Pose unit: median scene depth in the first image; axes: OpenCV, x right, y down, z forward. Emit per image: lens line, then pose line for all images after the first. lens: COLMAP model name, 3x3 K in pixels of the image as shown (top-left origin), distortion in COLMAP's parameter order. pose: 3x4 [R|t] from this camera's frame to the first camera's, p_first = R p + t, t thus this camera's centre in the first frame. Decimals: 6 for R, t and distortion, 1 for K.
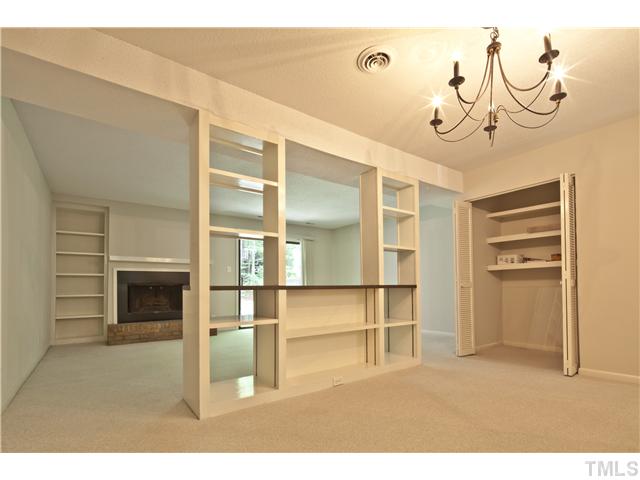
lens RADIAL K [[312.3, 0, 320.6], [0, 312.3, 278.0], [0, 0, 1]] dist [0.001359, 0.000110]
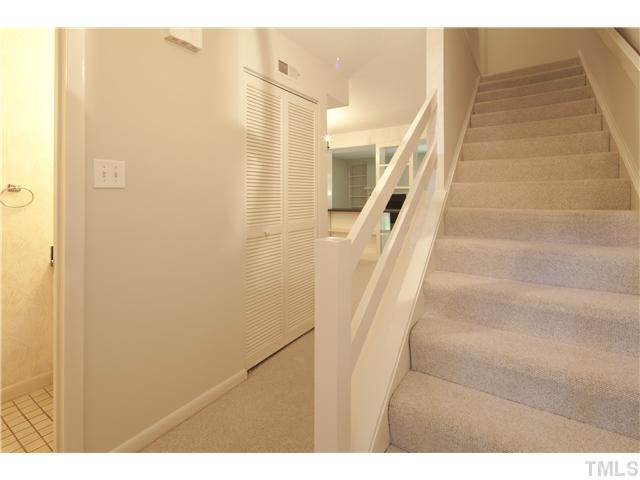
lens RADIAL K [[314.6, 0, 319.0], [0, 314.6, 242.6], [0, 0, 1]] dist [0.000092, -0.000060]
pose [[0.350408, 0.141331, -0.925872, 1.667136], [0.040767, 0.985311, 0.165833, -0.097265], [0.935710, -0.095854, 0.339499, 0.018160]]
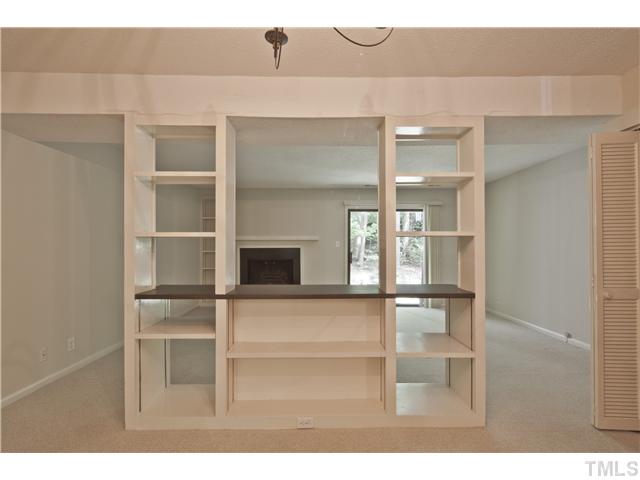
lens RADIAL K [[314.6, 0, 319.0], [0, 314.6, 242.6], [0, 0, 1]] dist [0.000092, -0.000060]
pose [[0.813394, -0.000874, -0.581712, 0.414162], [0.010926, 0.999845, 0.013775, -0.087232], [0.581610, -0.017561, 0.813278, 0.334056]]
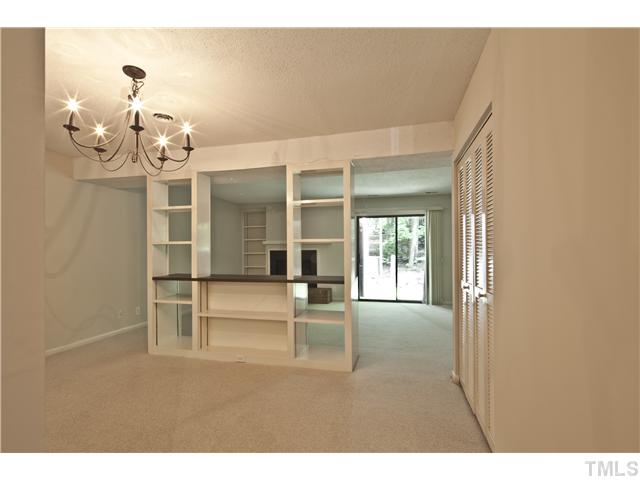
lens RADIAL K [[314.6, 0, 319.0], [0, 314.6, 242.6], [0, 0, 1]] dist [0.000092, -0.000060]
pose [[0.631886, -0.012237, -0.774964, 0.954170], [0.023032, 0.999730, 0.002993, -0.090294], [0.774719, -0.019741, 0.631998, 0.384088]]
